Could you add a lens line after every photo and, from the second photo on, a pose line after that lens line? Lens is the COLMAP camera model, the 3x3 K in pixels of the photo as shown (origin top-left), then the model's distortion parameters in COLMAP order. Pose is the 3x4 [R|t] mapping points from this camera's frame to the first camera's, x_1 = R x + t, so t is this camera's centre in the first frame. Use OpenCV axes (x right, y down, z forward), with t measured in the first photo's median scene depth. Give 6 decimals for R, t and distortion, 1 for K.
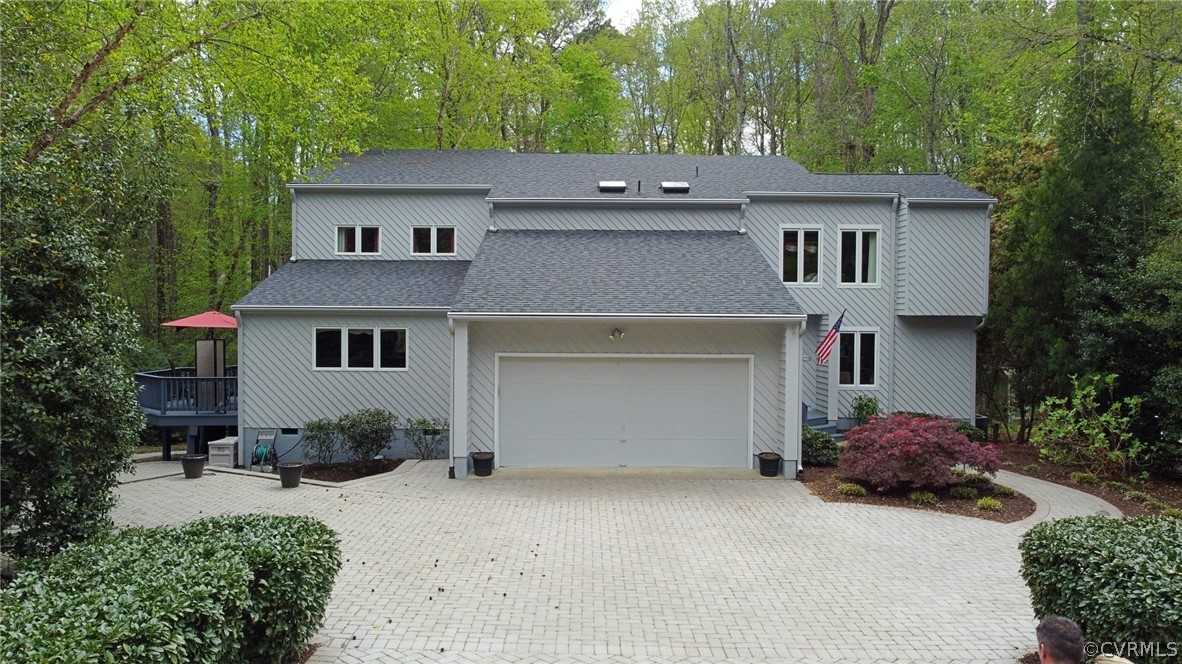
lens RADIAL K [[897.8, 0, 581.4], [0, 897.8, 335.3], [0, 0, 1]] dist [0.000486, -0.006861]
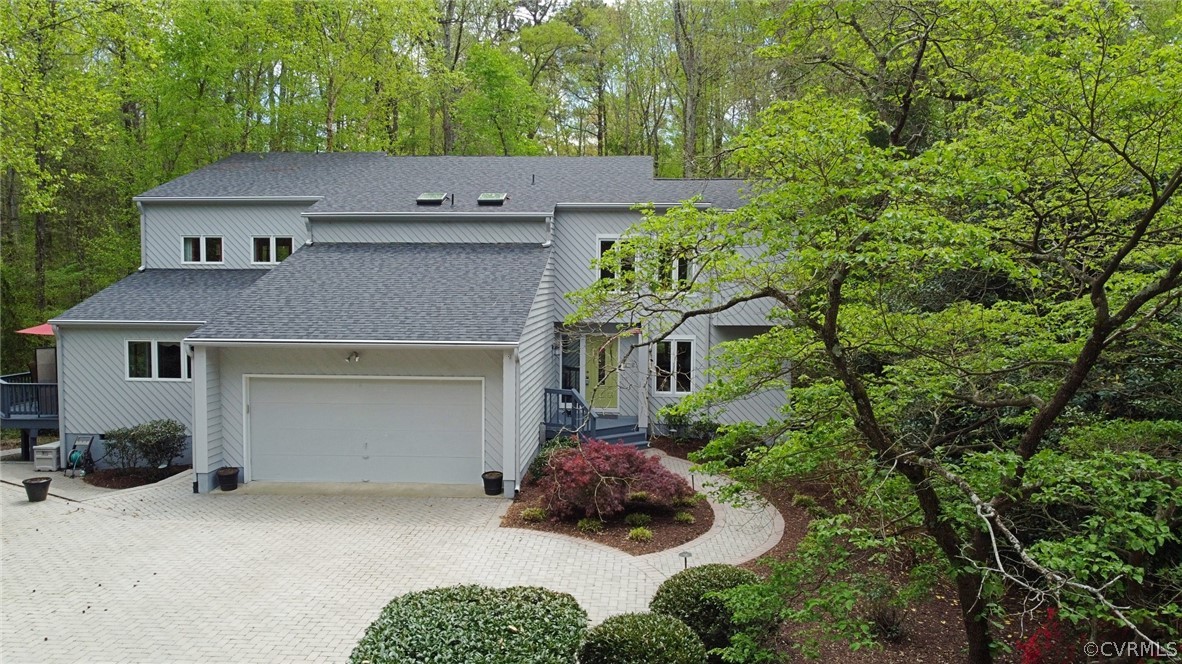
lens RADIAL K [[897.8, 0, 587.4], [0, 897.8, 334.9], [0, 0, 1]] dist [0.000486, -0.006861]
pose [[0.997774, 0.002984, -0.066620, 0.282390], [-0.000250, 0.999159, 0.041007, -0.052322], [0.066687, -0.040899, 0.996935, -0.020176]]
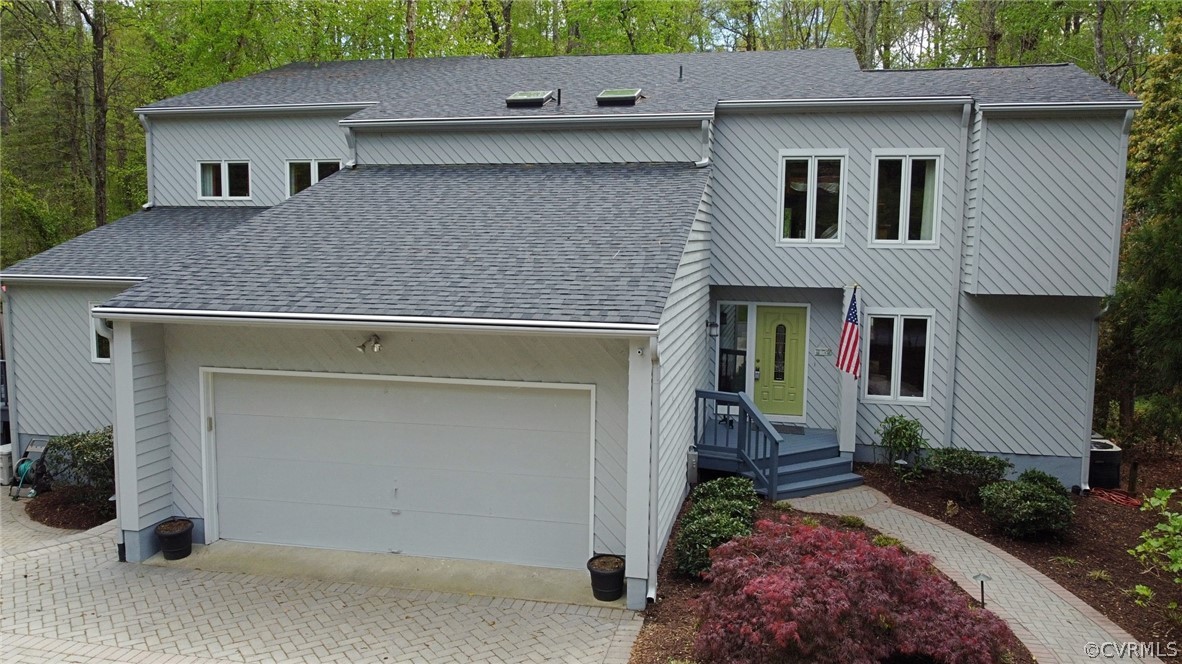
lens RADIAL K [[897.8, 0, 584.9], [0, 897.8, 330.7], [0, 0, 1]] dist [0.000486, -0.006861]
pose [[0.976509, 0.025434, -0.213970, 0.229066], [-0.007919, 0.996574, 0.082320, -0.045625], [0.215331, -0.078692, 0.973365, 0.325101]]
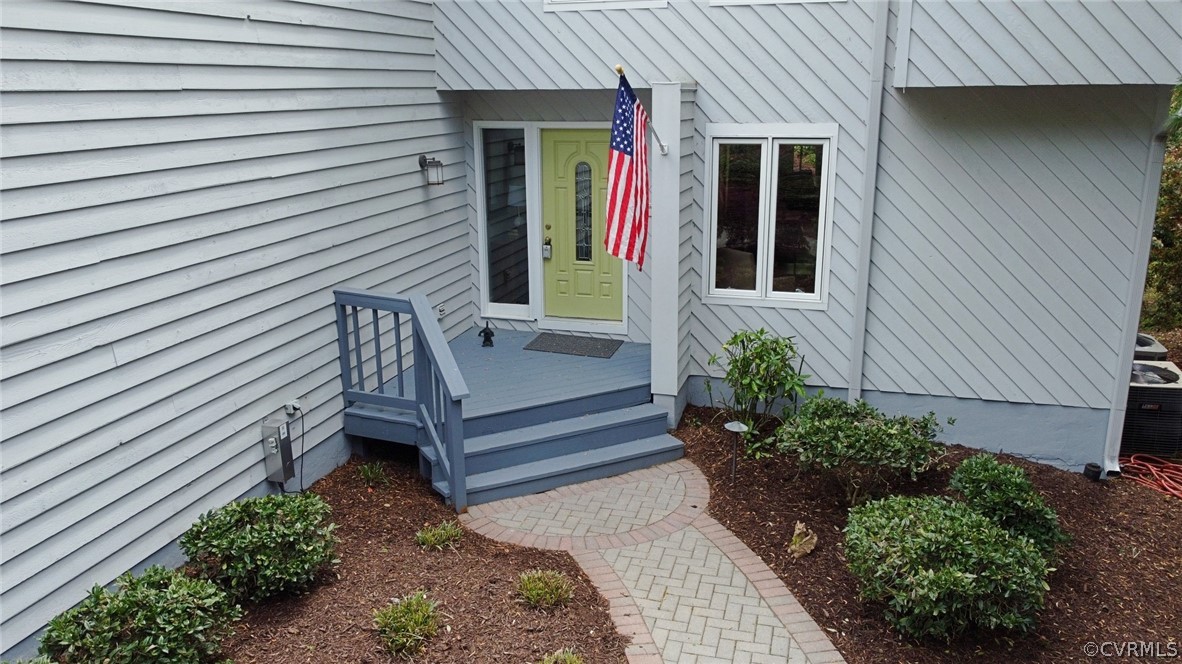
lens RADIAL K [[897.8, 0, 589.1], [0, 897.8, 333.1], [0, 0, 1]] dist [0.000486, -0.006861]
pose [[0.958437, 0.056293, -0.279695, 0.347101], [0.014416, 0.969534, 0.244532, -0.017136], [0.284939, -0.238401, 0.928426, 0.660399]]
